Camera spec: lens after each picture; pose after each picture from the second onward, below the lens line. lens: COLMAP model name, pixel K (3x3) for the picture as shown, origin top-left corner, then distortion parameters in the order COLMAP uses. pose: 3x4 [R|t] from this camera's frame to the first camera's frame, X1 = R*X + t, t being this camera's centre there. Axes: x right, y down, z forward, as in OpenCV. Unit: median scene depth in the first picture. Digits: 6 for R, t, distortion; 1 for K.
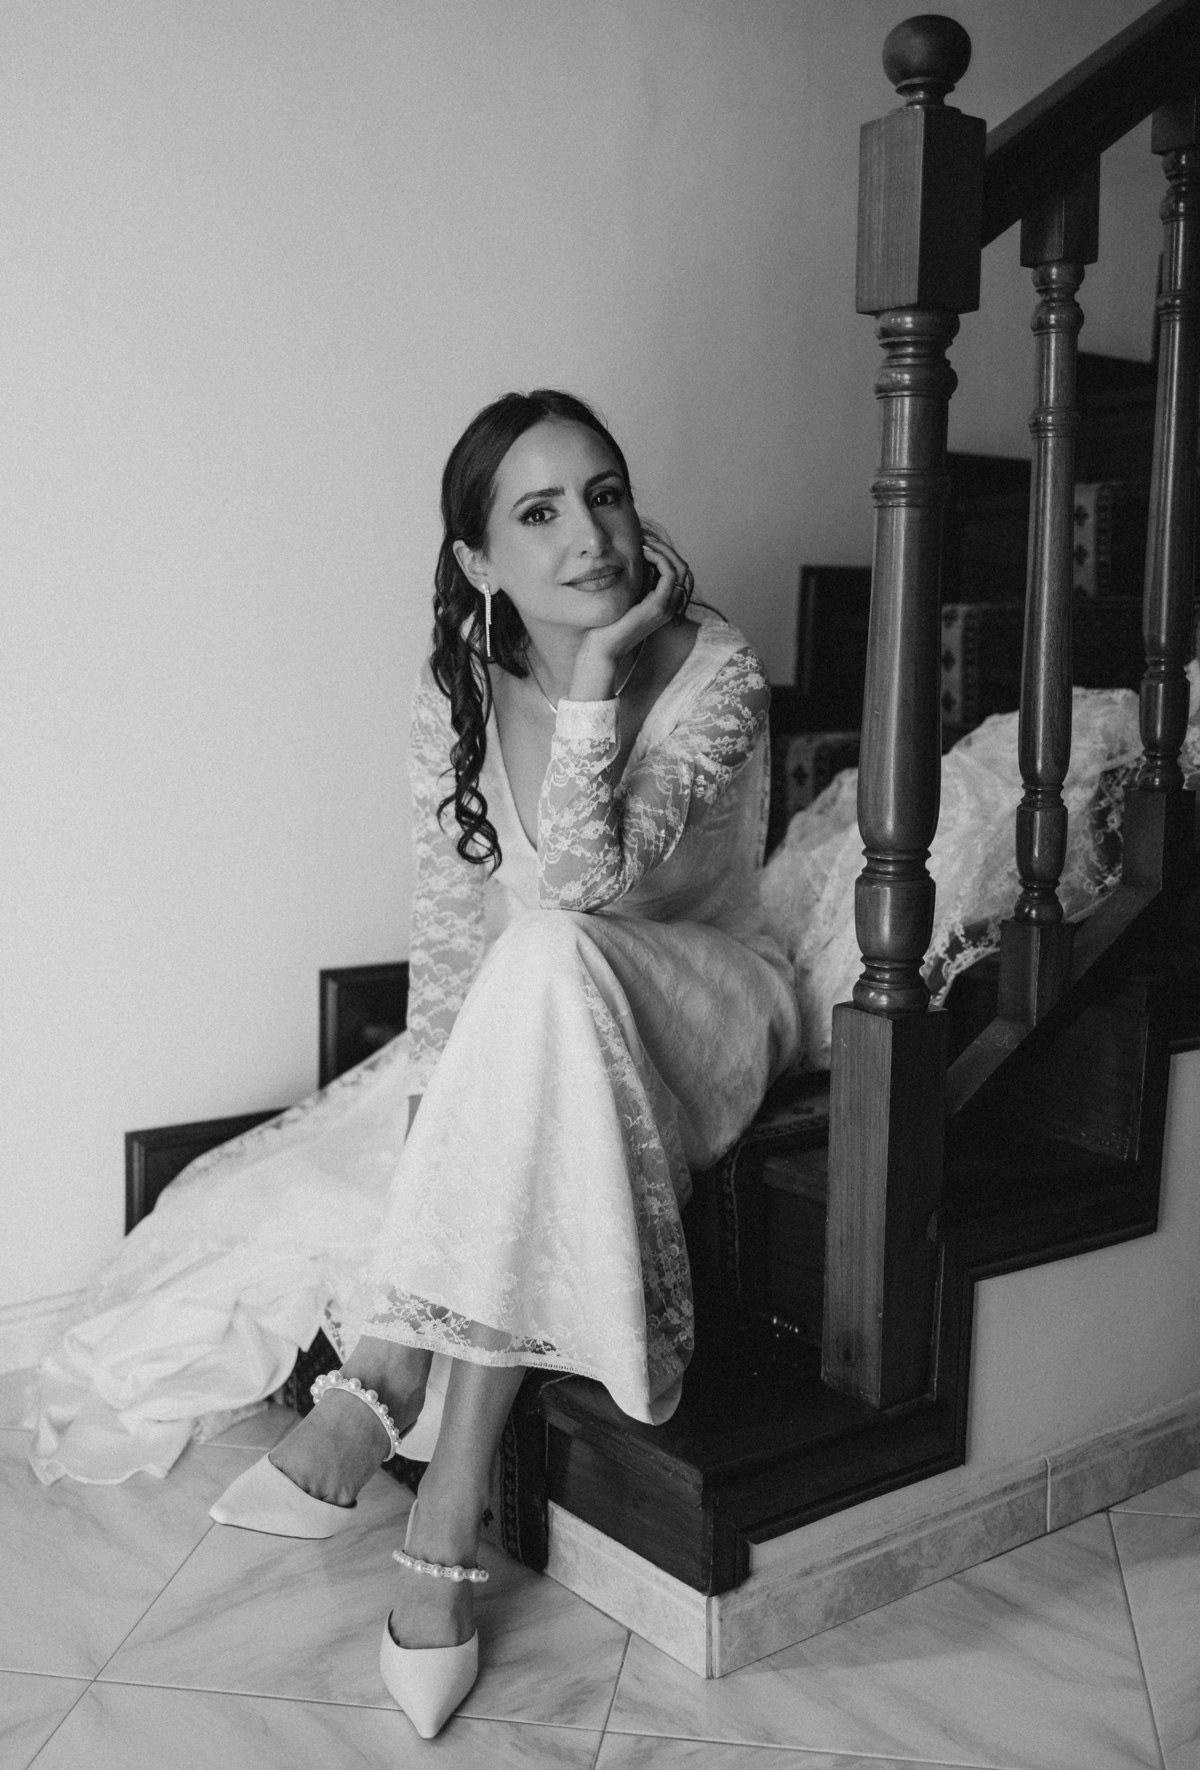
lens RADIAL K [[1810.0, 0, 604.6], [0, 1810.0, 930.1], [0, 0, 1]] dist [-0.006422, 0.000000]
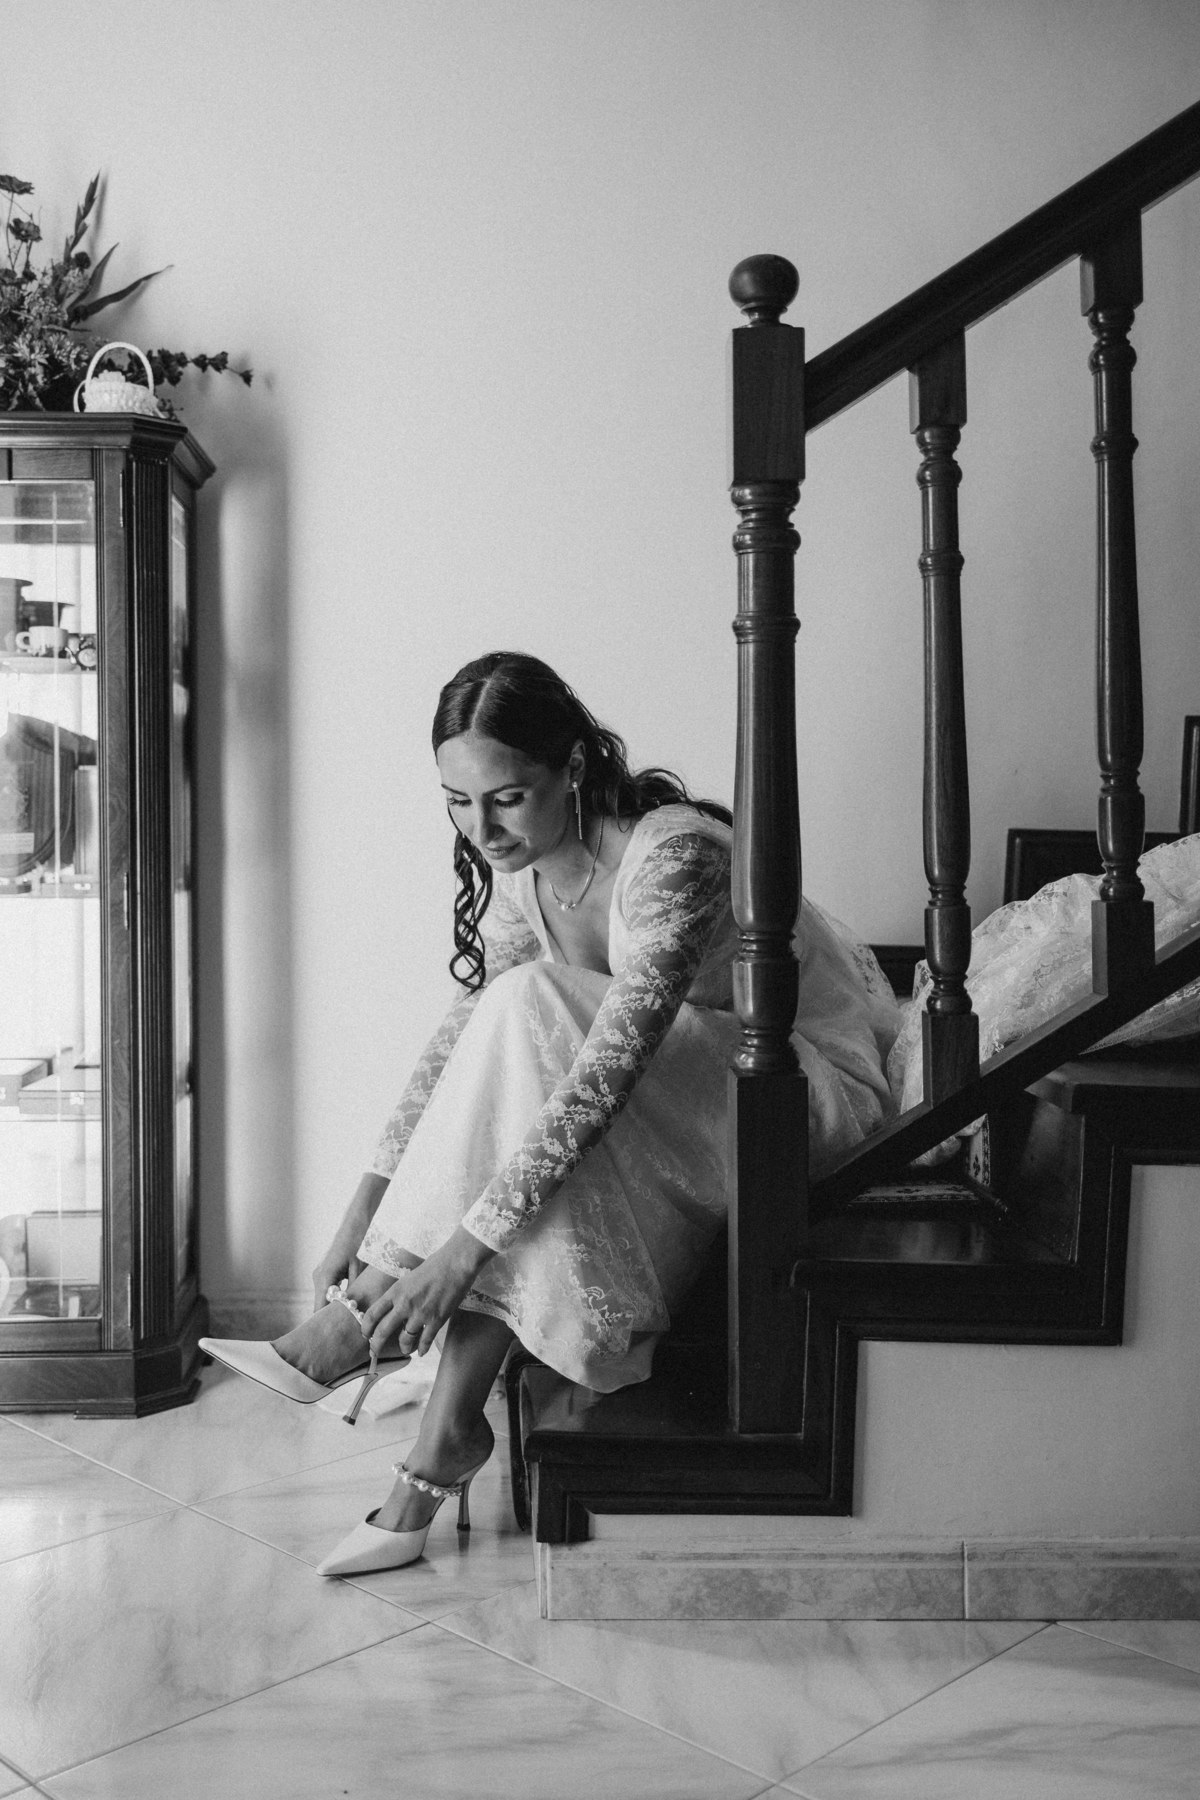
lens RADIAL K [[1840.7, 0, 600.0], [0, 1840.7, 897.1], [0, 0, 1]] dist [-0.006422, 0.000000]
pose [[0.812186, 0.023381, -0.582929, 0.732529], [-0.103316, 0.989168, -0.104273, 0.064861], [0.574177, 0.144915, 0.805804, -0.015727]]
